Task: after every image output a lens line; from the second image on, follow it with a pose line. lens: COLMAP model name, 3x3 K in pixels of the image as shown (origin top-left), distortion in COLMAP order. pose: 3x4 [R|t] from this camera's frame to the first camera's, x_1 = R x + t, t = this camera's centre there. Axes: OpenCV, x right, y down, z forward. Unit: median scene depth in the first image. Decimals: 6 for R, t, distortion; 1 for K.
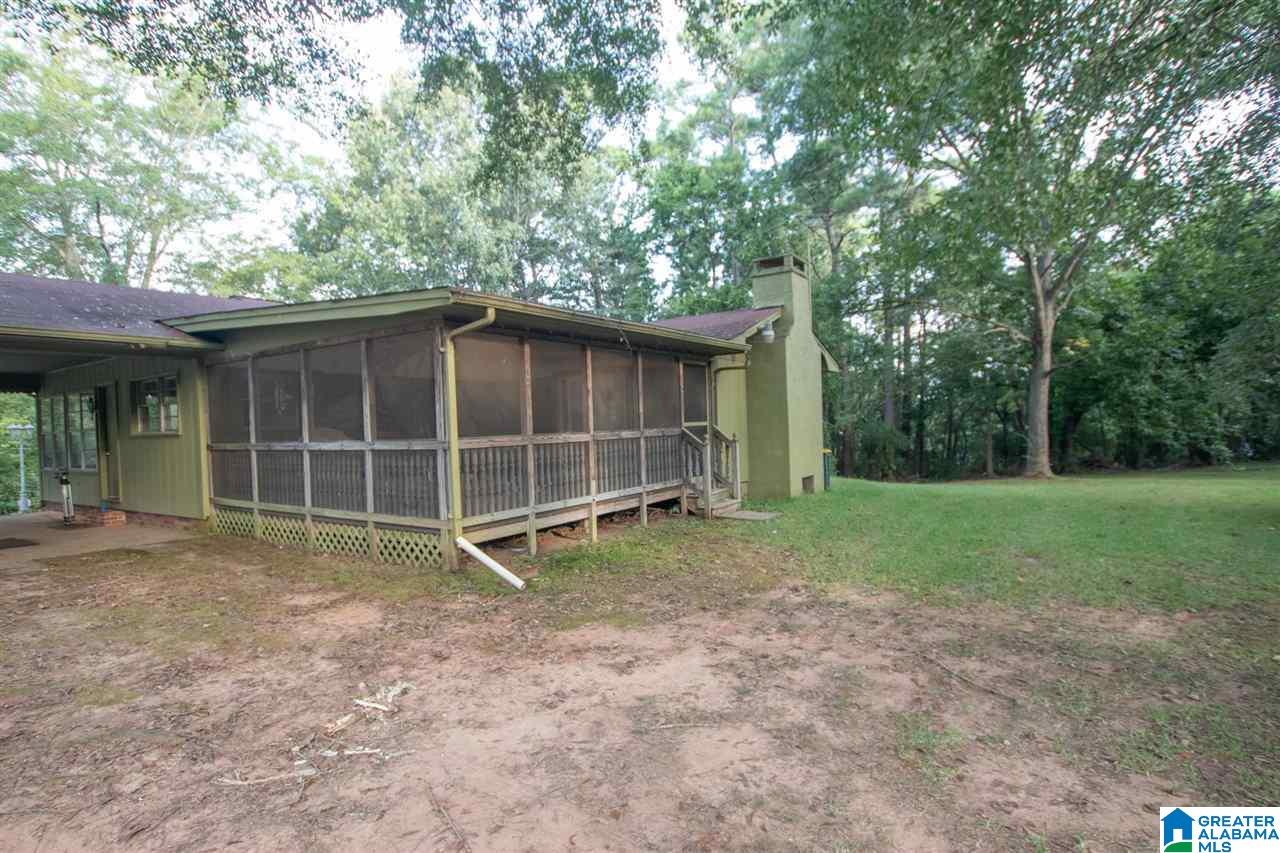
lens RADIAL K [[586.5, 0, 650.0], [0, 586.5, 422.8], [0, 0, 1]] dist [0.002626, 0.000142]
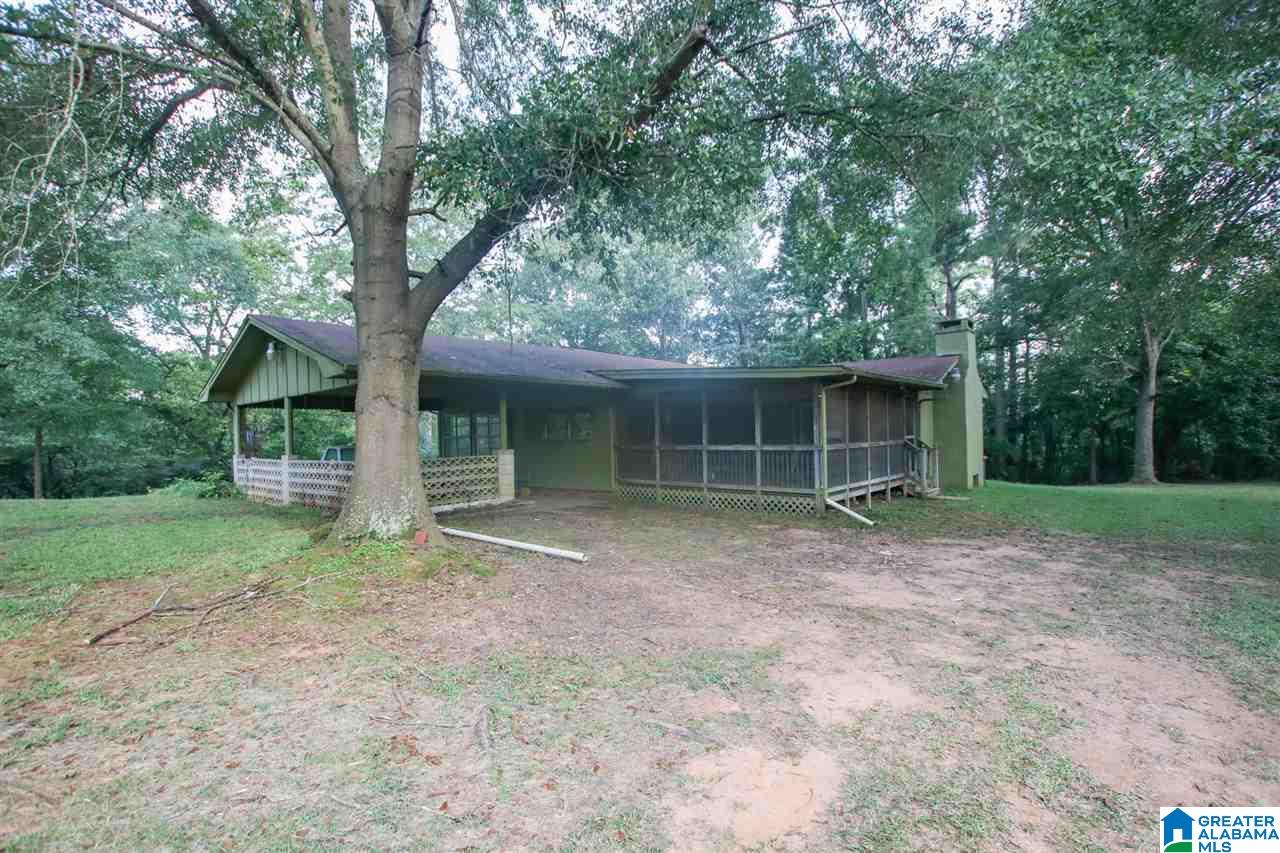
lens RADIAL K [[586.5, 0, 630.9], [0, 586.5, 427.6], [0, 0, 1]] dist [0.002626, 0.000142]
pose [[0.994377, 0.008087, -0.105585, -0.317310], [-0.008941, 0.999931, -0.007619, -0.002819], [0.105516, 0.008520, 0.994381, -0.381027]]
